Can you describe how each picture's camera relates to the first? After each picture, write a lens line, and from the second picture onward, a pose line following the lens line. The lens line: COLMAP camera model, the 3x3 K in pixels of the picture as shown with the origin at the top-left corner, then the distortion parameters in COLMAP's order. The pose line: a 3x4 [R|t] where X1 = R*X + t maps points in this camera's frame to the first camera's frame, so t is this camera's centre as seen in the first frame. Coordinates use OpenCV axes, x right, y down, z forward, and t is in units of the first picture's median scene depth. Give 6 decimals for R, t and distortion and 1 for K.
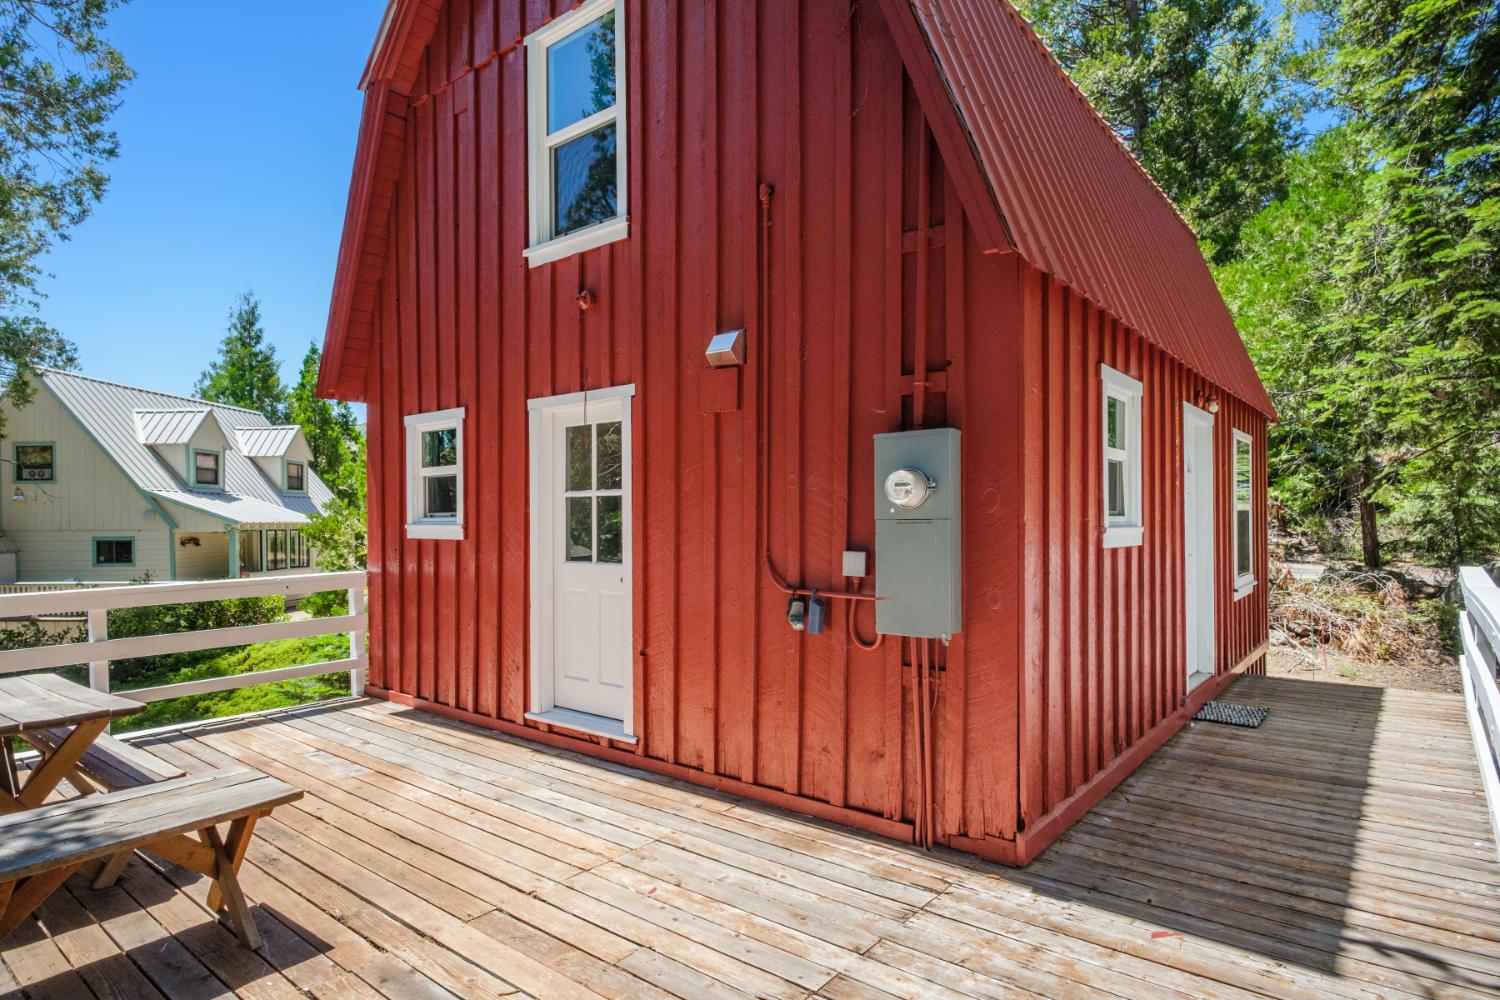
lens RADIAL K [[801.7, 0, 797.8], [0, 801.7, 522.5], [0, 0, 1]] dist [0.001770, 0.001361]
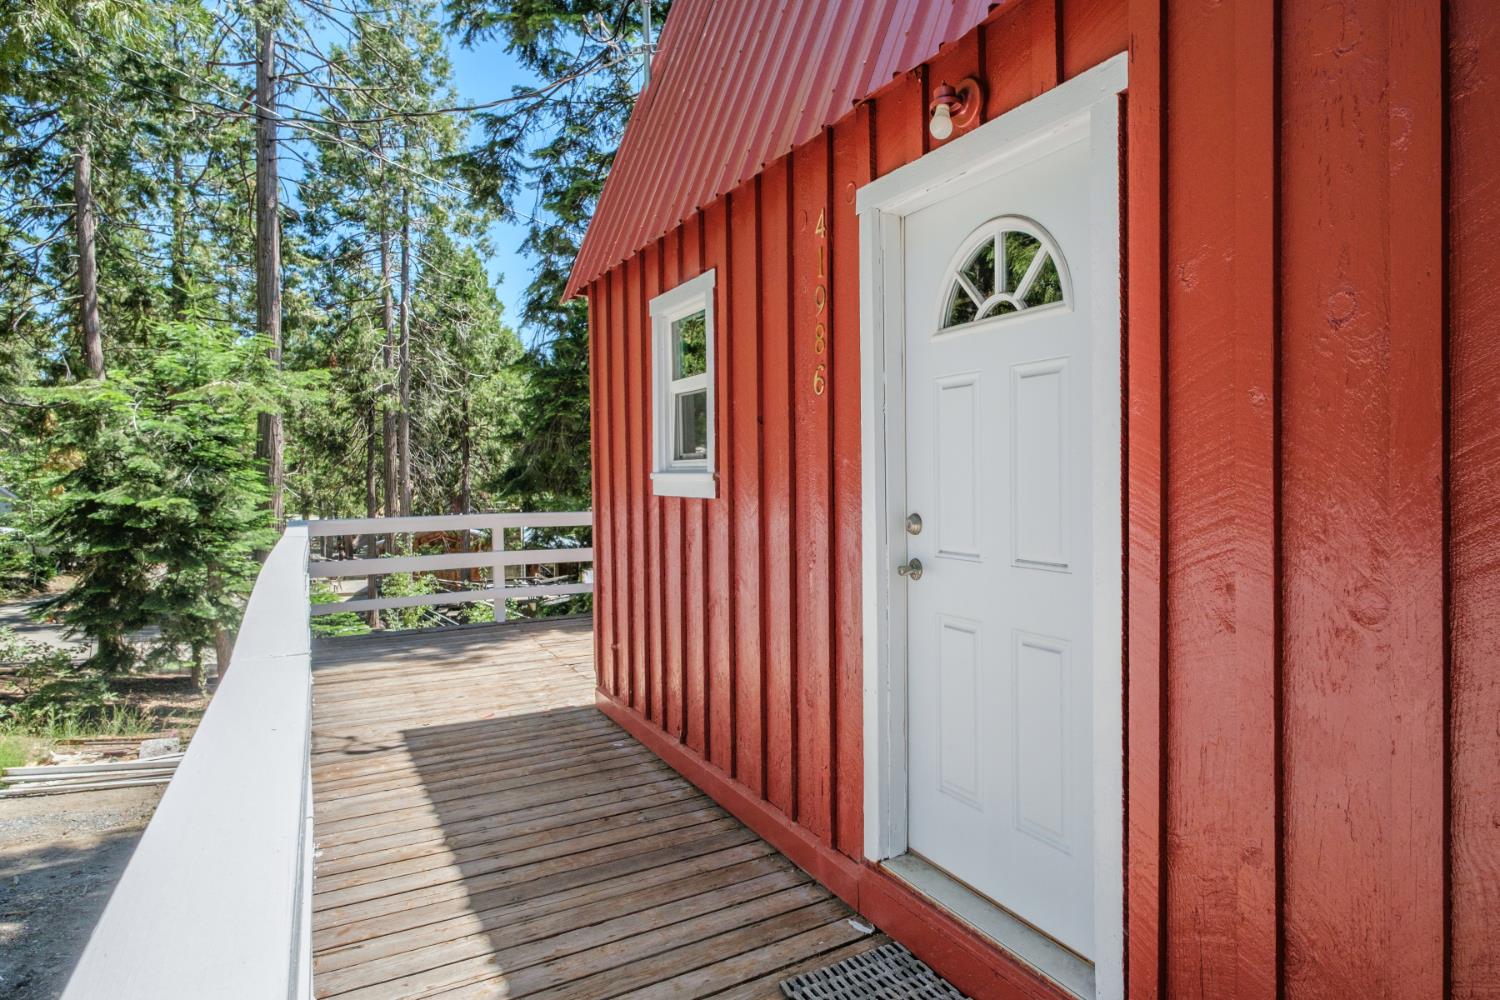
lens RADIAL K [[805.2, 0, 747.8], [0, 805.2, 485.8], [0, 0, 1]] dist [-0.001099, 0.000935]
pose [[-0.396406, 0.023690, -0.917770, 1.571632], [0.009019, 0.999719, 0.021910, -0.005913], [0.918031, 0.000408, -0.396508, 1.909448]]
